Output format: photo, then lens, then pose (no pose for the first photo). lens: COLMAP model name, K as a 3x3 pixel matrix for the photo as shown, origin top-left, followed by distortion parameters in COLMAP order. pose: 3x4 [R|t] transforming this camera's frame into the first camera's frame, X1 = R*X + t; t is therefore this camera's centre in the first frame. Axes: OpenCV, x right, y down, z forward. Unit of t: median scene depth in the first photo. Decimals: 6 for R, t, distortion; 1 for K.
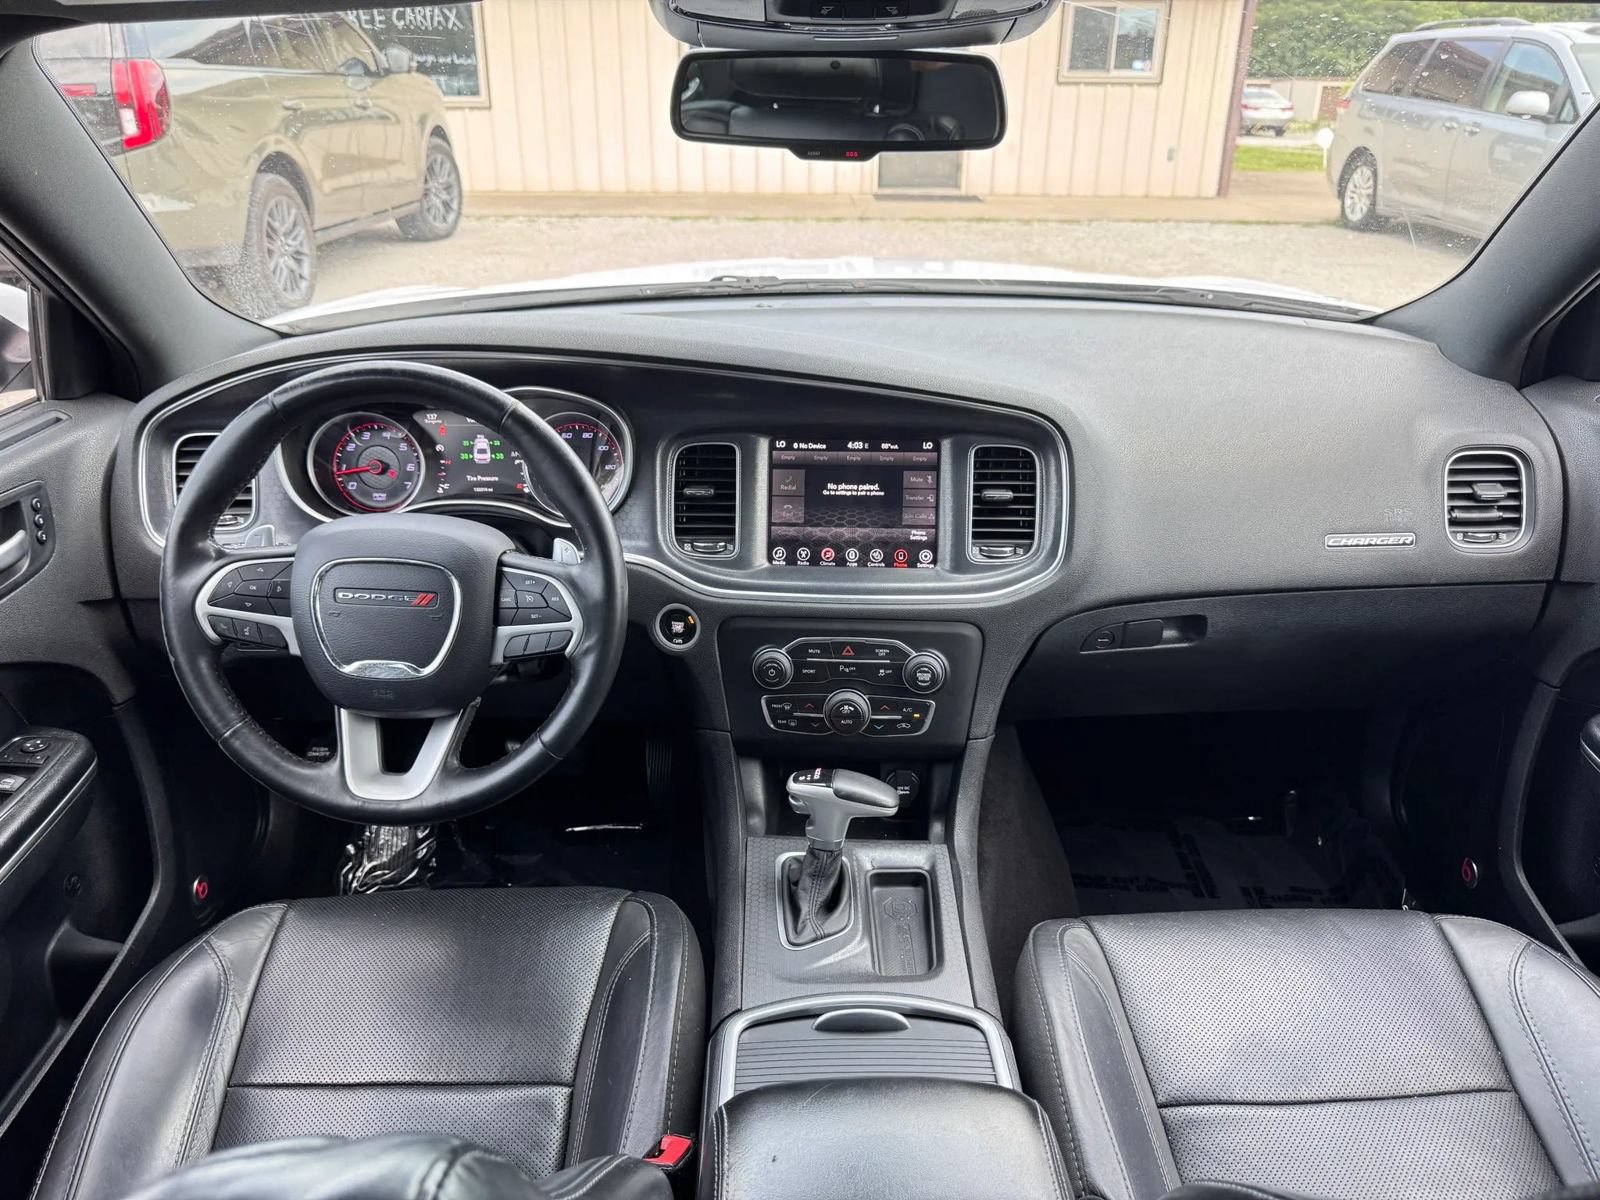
lens RADIAL K [[1168.2, 0, 809.5], [0, 1168.2, 611.8], [0, 0, 1]] dist [0.003554, -0.010222]
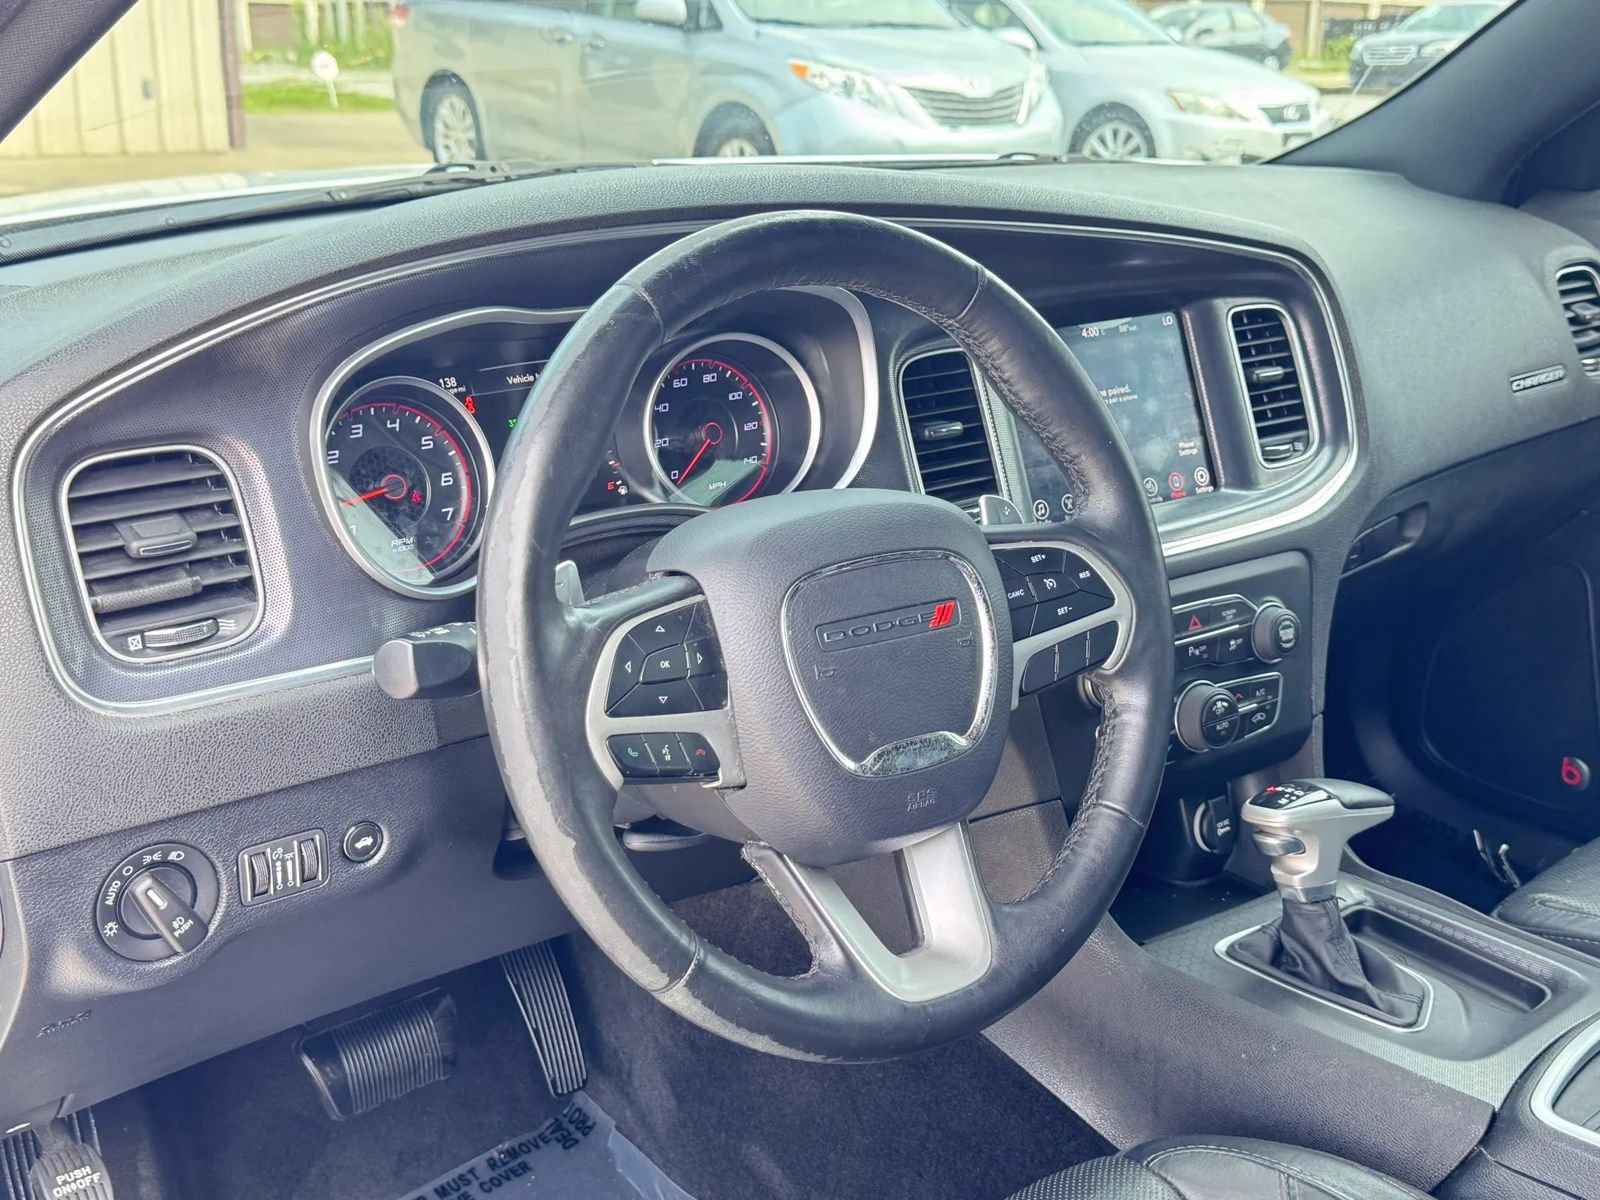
lens RADIAL K [[1793.9, 0, 800.9], [0, 1793.9, 602.4], [0, 0, 1]] dist [0.050708, 0.000000]
pose [[0.780097, -0.190654, 0.595903, -0.747148], [0.251862, 0.967553, -0.020153, -0.013814], [-0.572726, 0.165806, 0.802803, 0.294953]]
